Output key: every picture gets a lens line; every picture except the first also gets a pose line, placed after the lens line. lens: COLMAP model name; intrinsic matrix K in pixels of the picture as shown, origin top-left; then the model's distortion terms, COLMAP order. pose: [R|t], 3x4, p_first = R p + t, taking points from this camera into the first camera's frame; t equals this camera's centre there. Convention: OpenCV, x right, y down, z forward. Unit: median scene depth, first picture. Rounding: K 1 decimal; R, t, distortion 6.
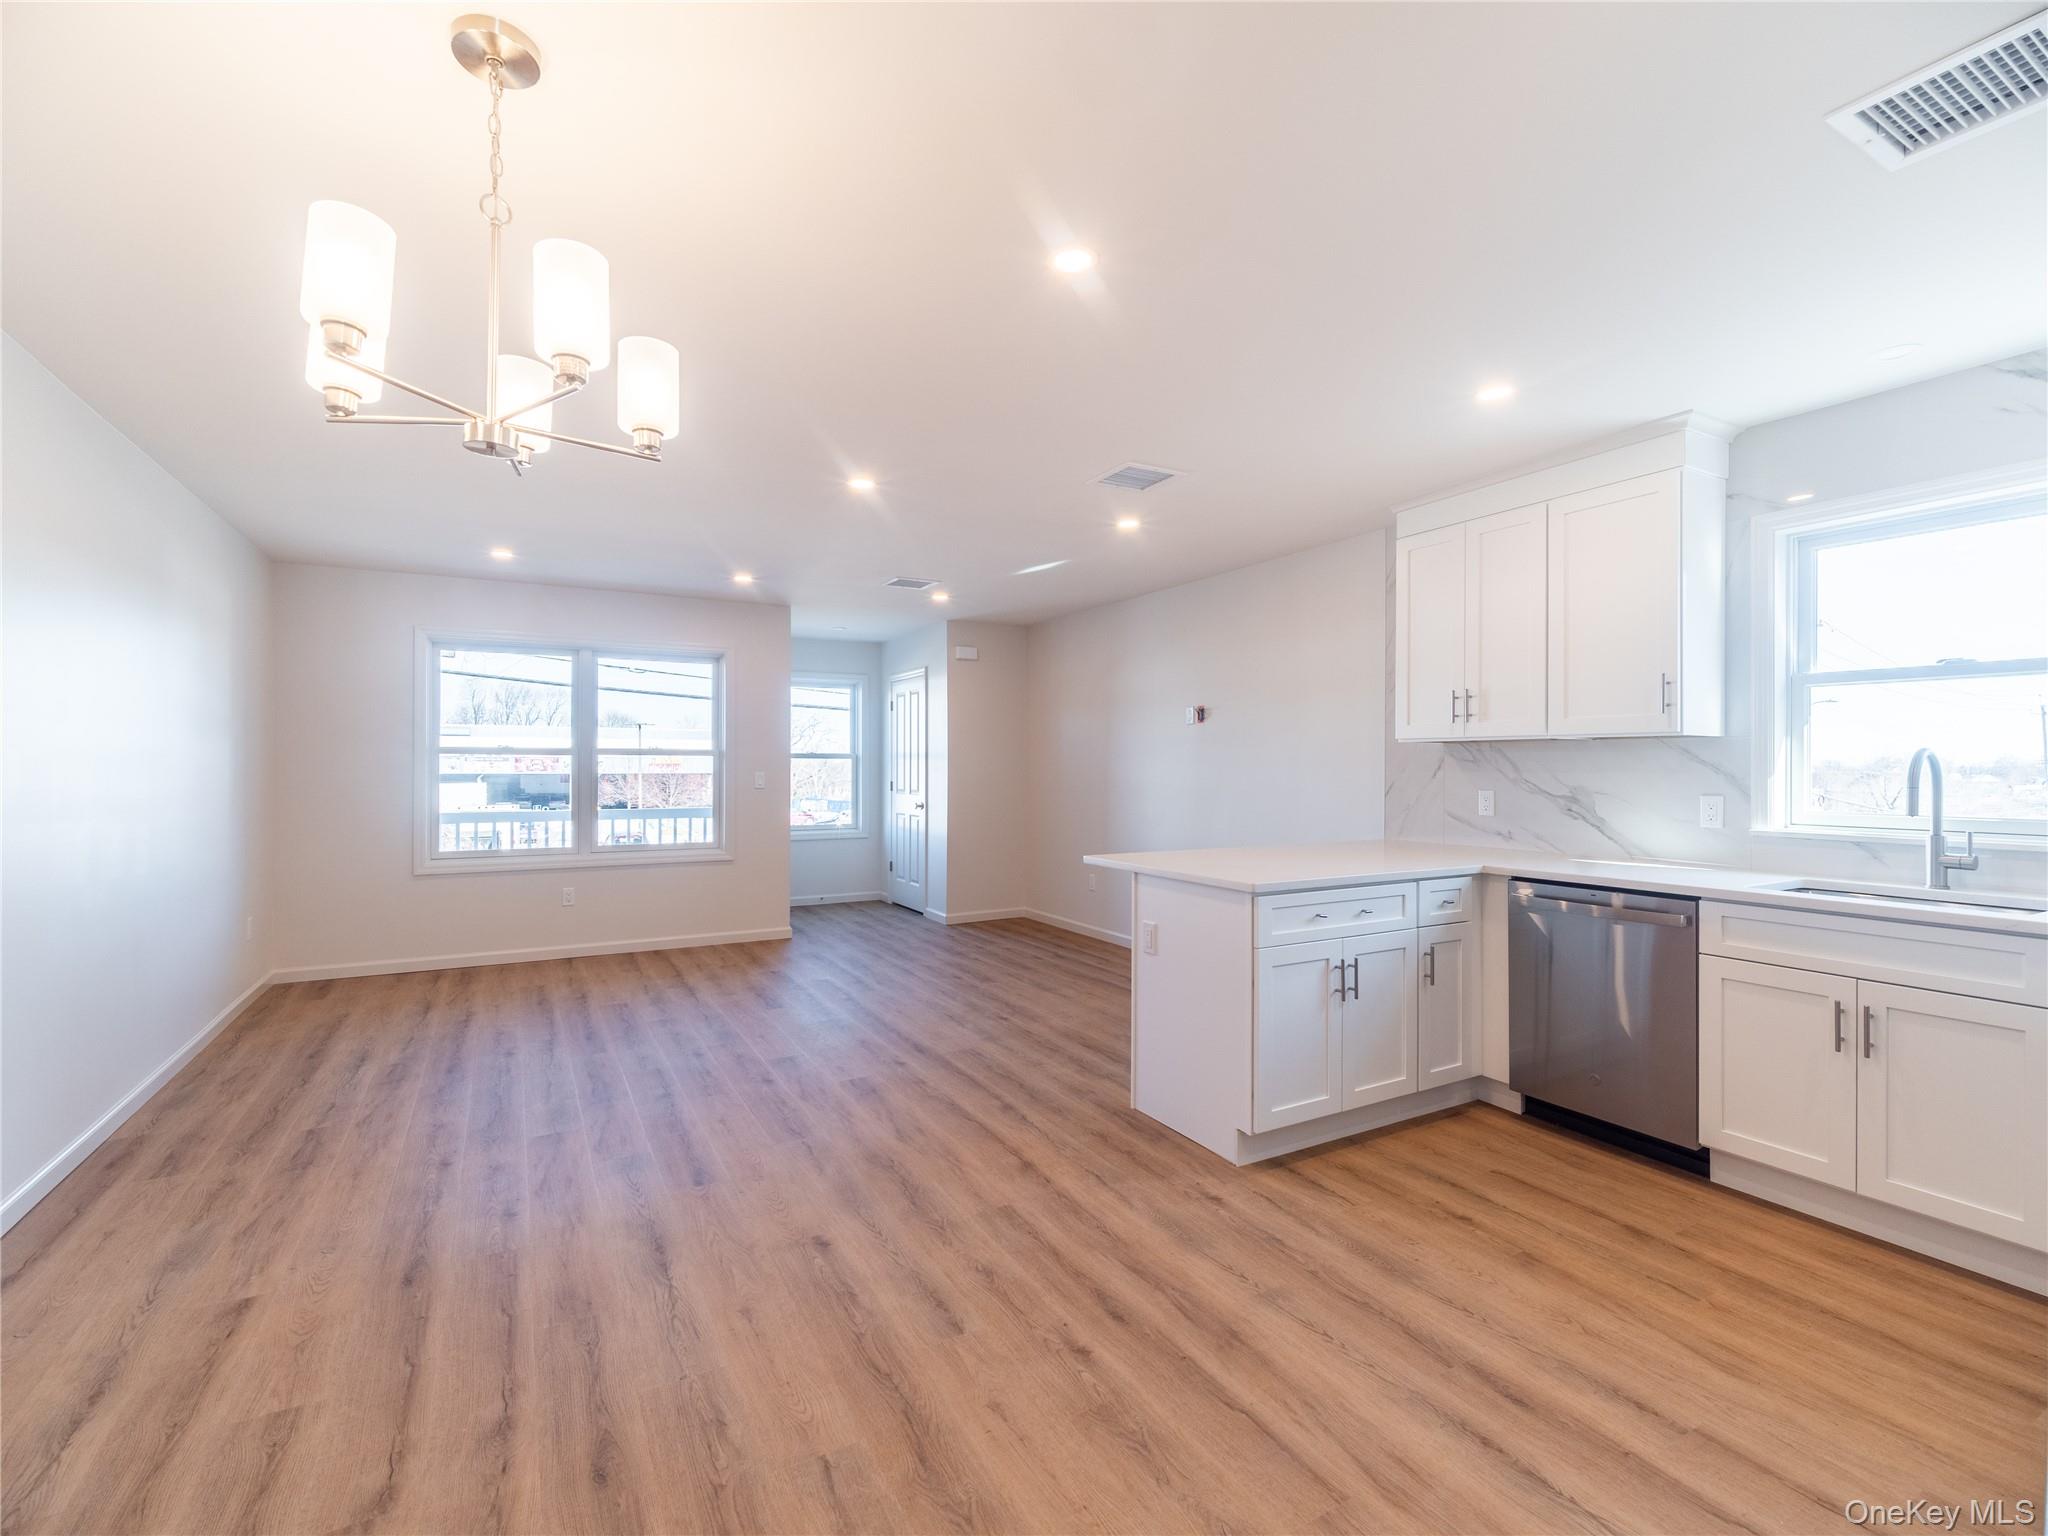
lens RADIAL K [[907.0, 0, 1019.2], [0, 907.0, 765.6], [0, 0, 1]] dist [-0.004162, -0.000873]
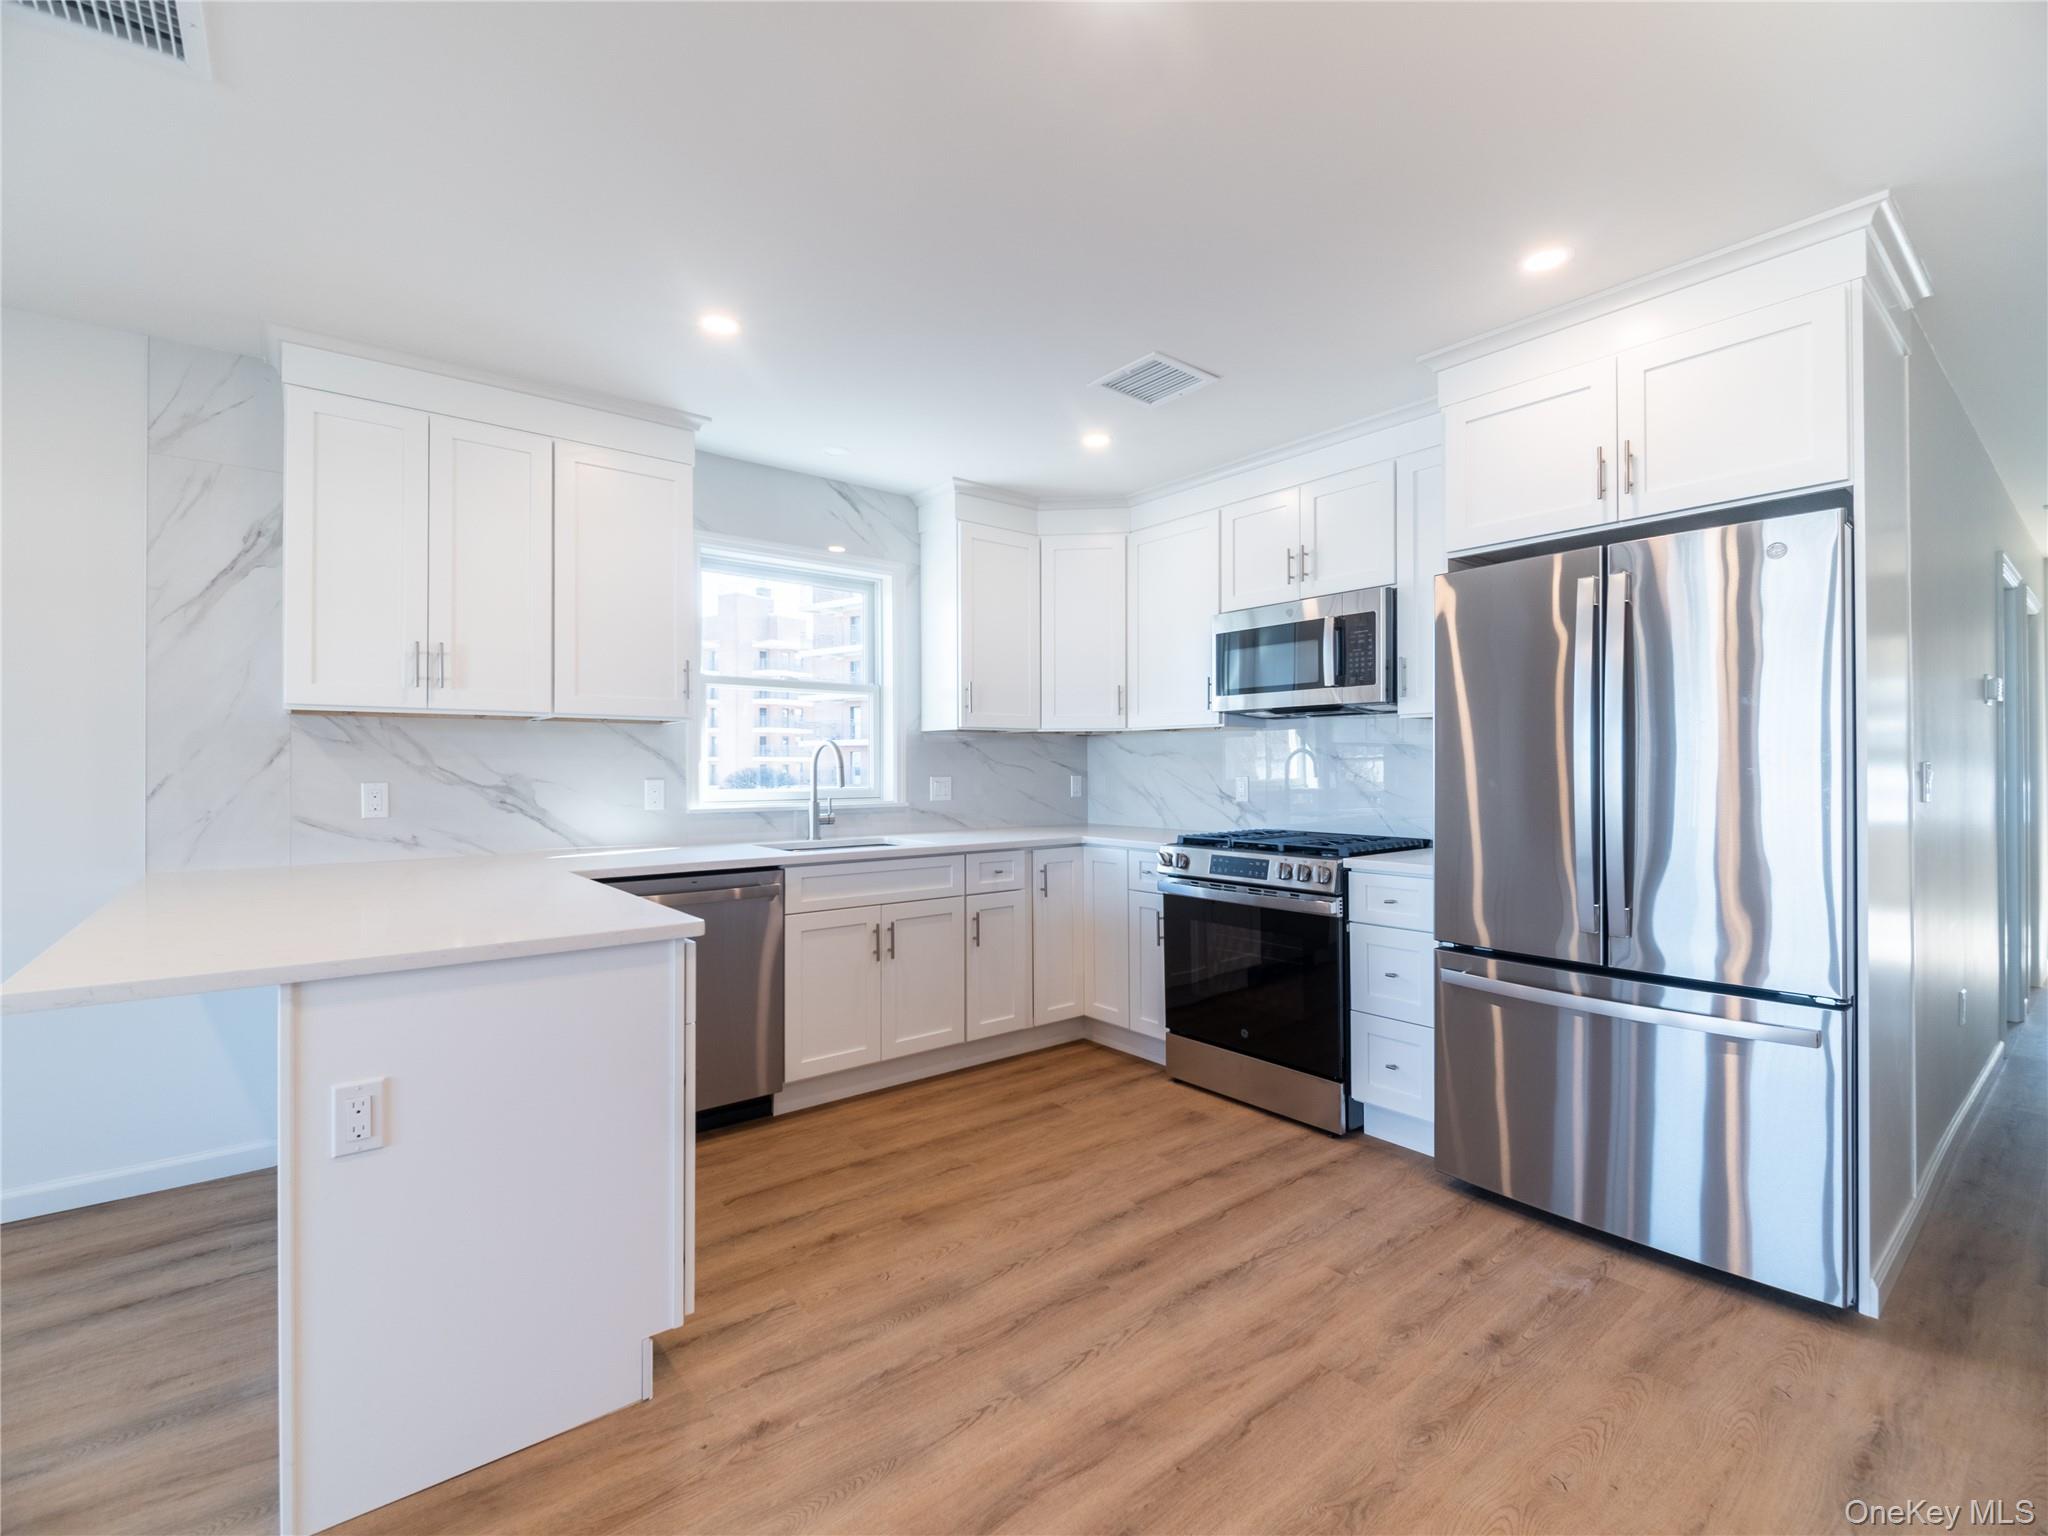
lens RADIAL K [[907.0, 0, 1019.2], [0, 907.0, 765.6], [0, 0, 1]] dist [-0.004162, -0.000873]
pose [[-0.160670, 0.000424, 0.987008, -0.461267], [0.001363, 0.999999, -0.000208, 0.023476], [-0.987007, 0.001312, -0.160671, 0.996200]]
